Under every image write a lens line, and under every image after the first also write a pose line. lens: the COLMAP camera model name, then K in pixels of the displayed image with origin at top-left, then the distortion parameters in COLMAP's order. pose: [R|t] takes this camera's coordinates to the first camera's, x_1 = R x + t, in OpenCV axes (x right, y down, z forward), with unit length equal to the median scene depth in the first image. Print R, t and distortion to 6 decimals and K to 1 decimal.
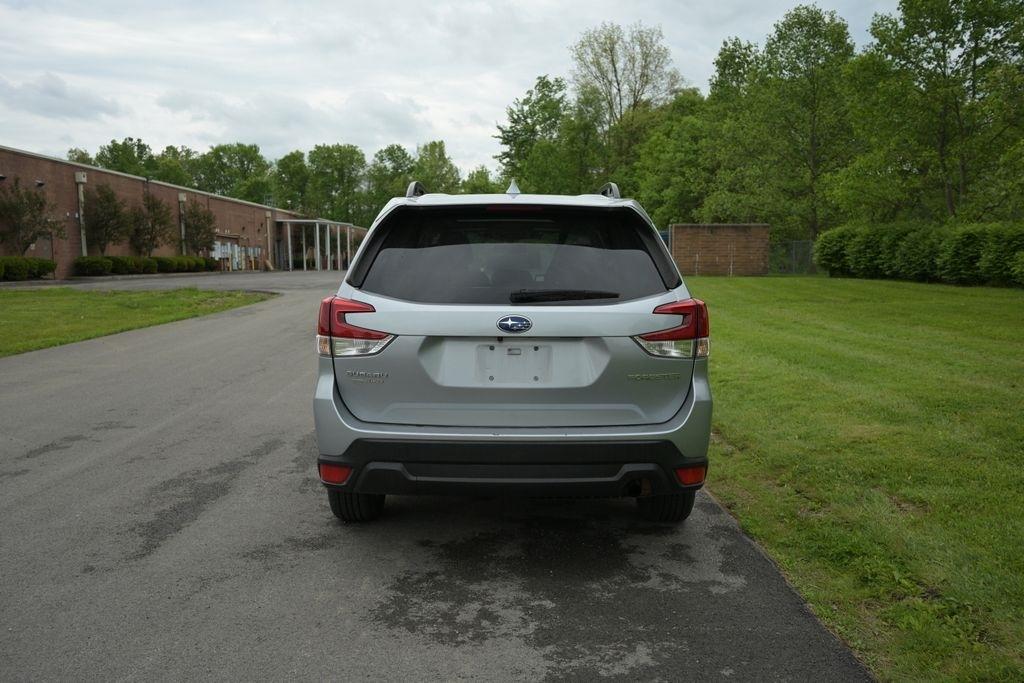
lens RADIAL K [[809.7, 0, 505.2], [0, 809.7, 342.9], [0, 0, 1]] dist [0.005288, -0.003361]
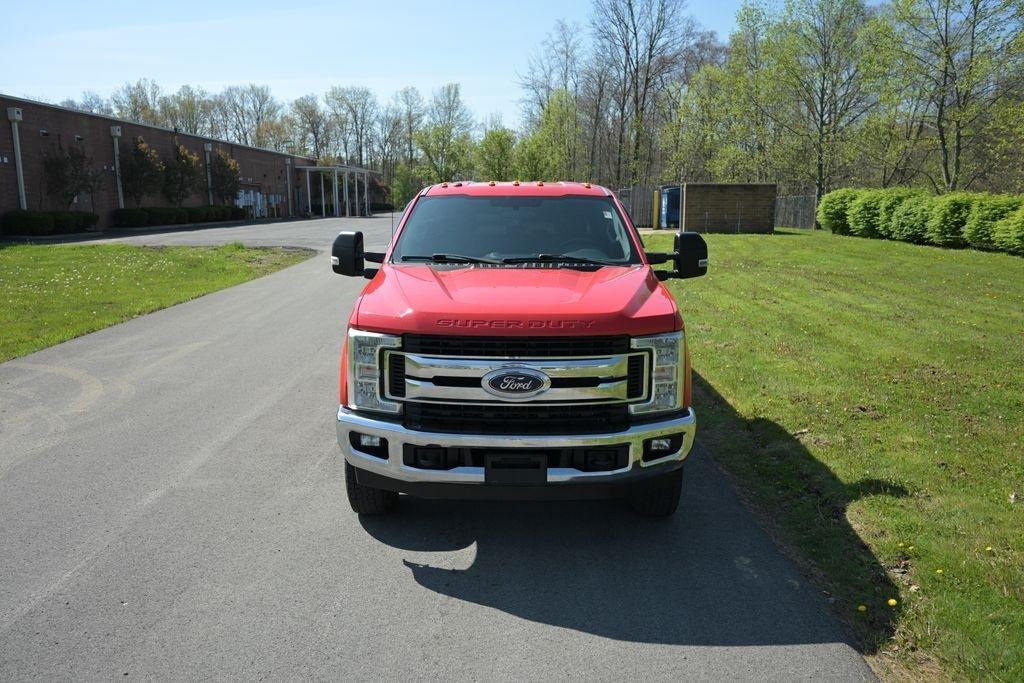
lens RADIAL K [[810.3, 0, 512.0], [0, 810.3, 341.5], [0, 0, 1]] dist [0.002915, -0.000360]
pose [[0.999969, 0.005077, -0.006011, -0.007974], [-0.004648, 0.997579, 0.069381, -0.009453], [0.006349, -0.069351, 0.997572, -0.051375]]
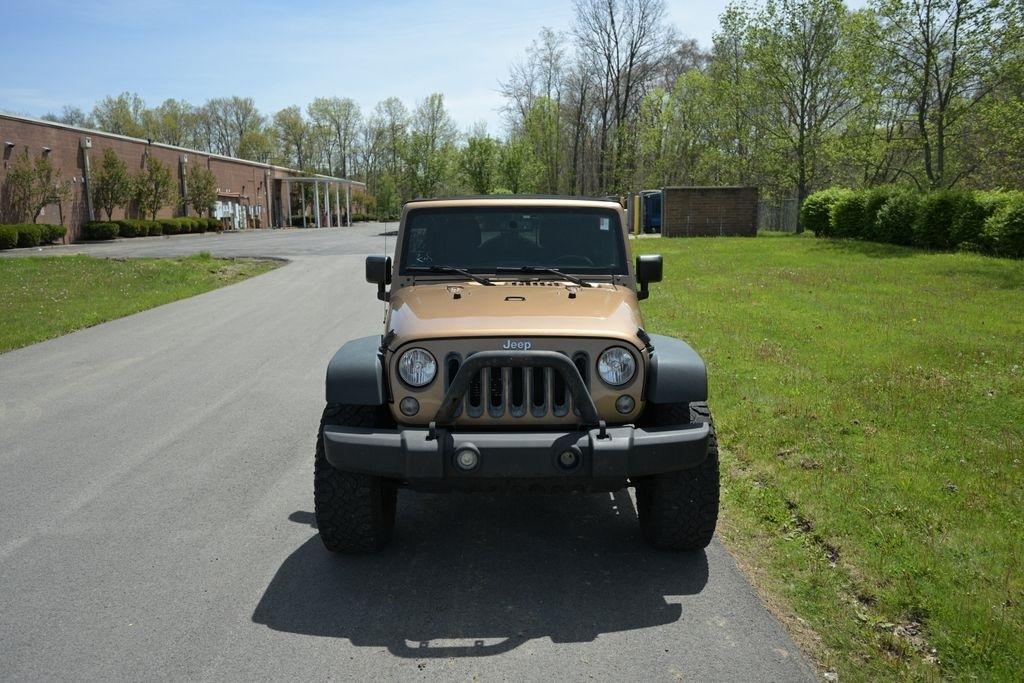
lens RADIAL K [[809.8, 0, 514.1], [0, 809.8, 341.3], [0, 0, 1]] dist [-0.004909, -0.003202]
pose [[0.999895, -0.008987, 0.011344, -0.000382], [0.008323, 0.998326, 0.057235, -0.008276], [-0.011839, -0.057135, 0.998296, -0.030659]]
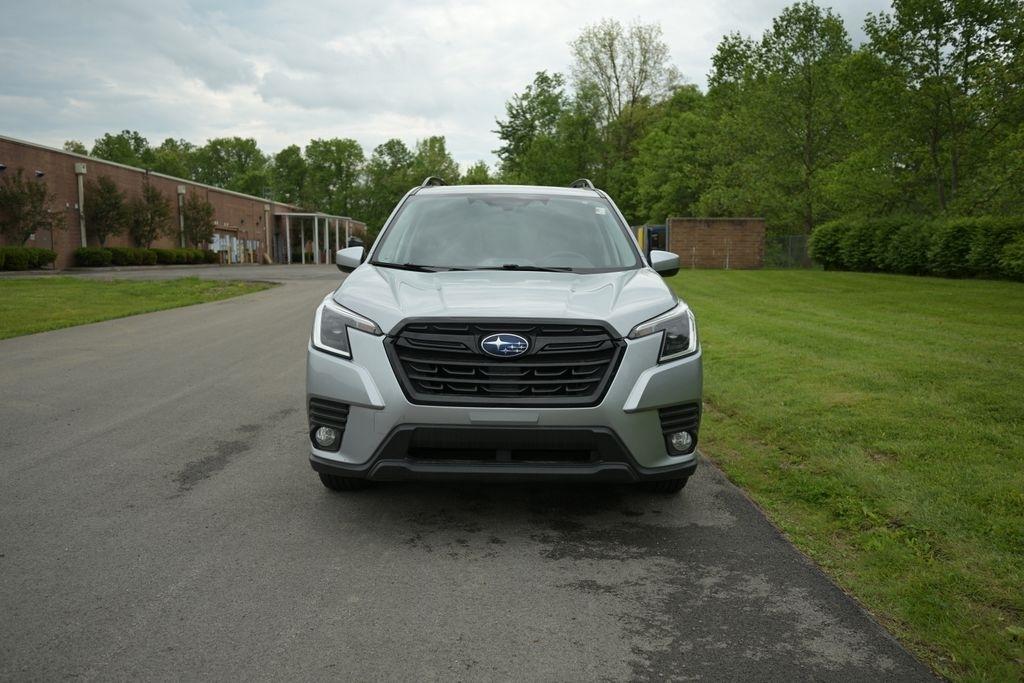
lens RADIAL K [[810.3, 0, 512.0], [0, 810.3, 341.5], [0, 0, 1]] dist [0.002915, -0.000360]
pose [[0.999929, 0.004125, 0.011221, -0.001023], [-0.004159, 0.999987, 0.003074, 0.004373], [-0.011208, -0.003120, 0.999932, -0.008020]]
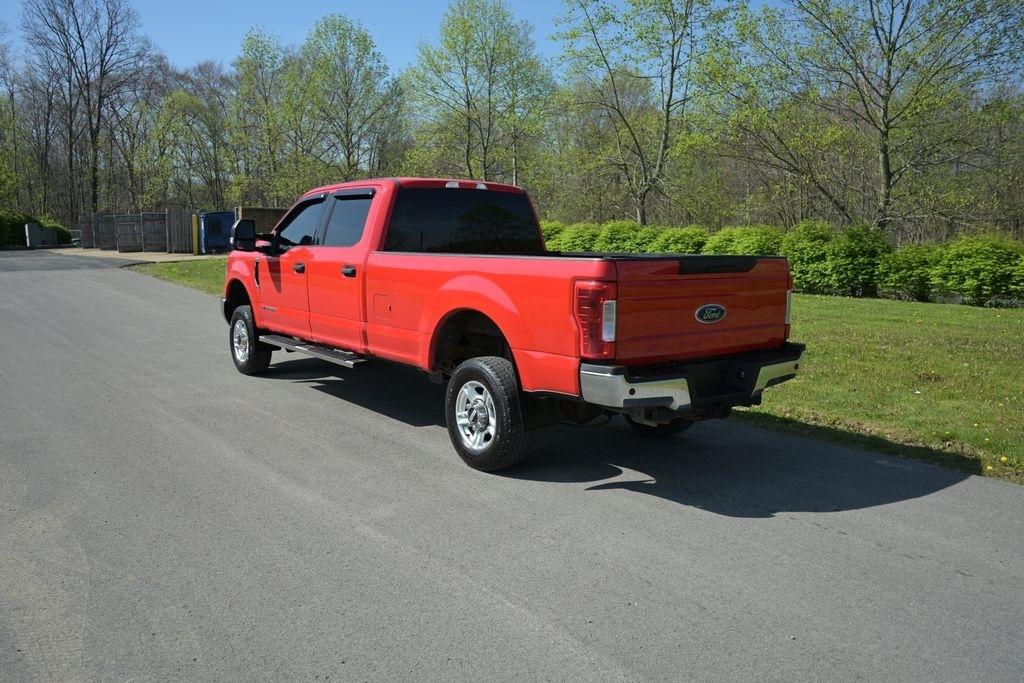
lens RADIAL K [[803.5, 0, 512.0], [0, 803.5, 341.5], [0, 0, 1]] dist [0.003897, -0.001631]
pose [[0.790033, -0.068658, 0.609208, -0.112003], [0.050585, 0.997621, 0.046832, -0.004156], [-0.610974, -0.006182, 0.791627, -0.018018]]
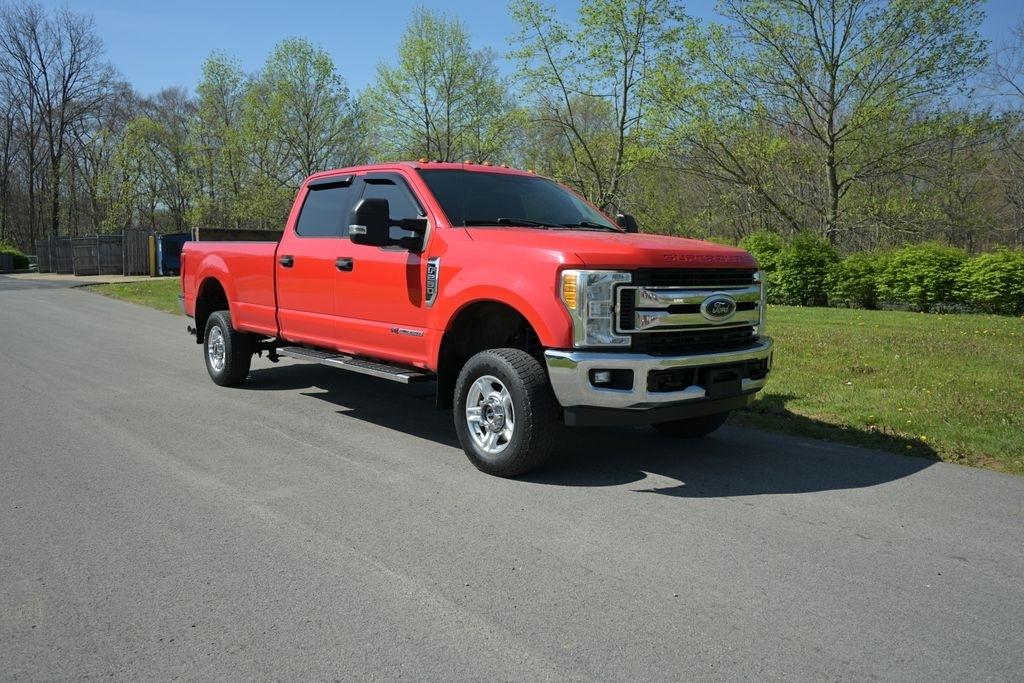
lens RADIAL K [[803.2, 0, 508.4], [0, 803.2, 335.6], [0, 0, 1]] dist [0.005552, -0.002701]
pose [[0.769789, -0.052223, 0.636158, -0.103599], [0.060474, 0.998131, 0.008761, 0.003582], [-0.635427, 0.031727, 0.771509, -0.021785]]
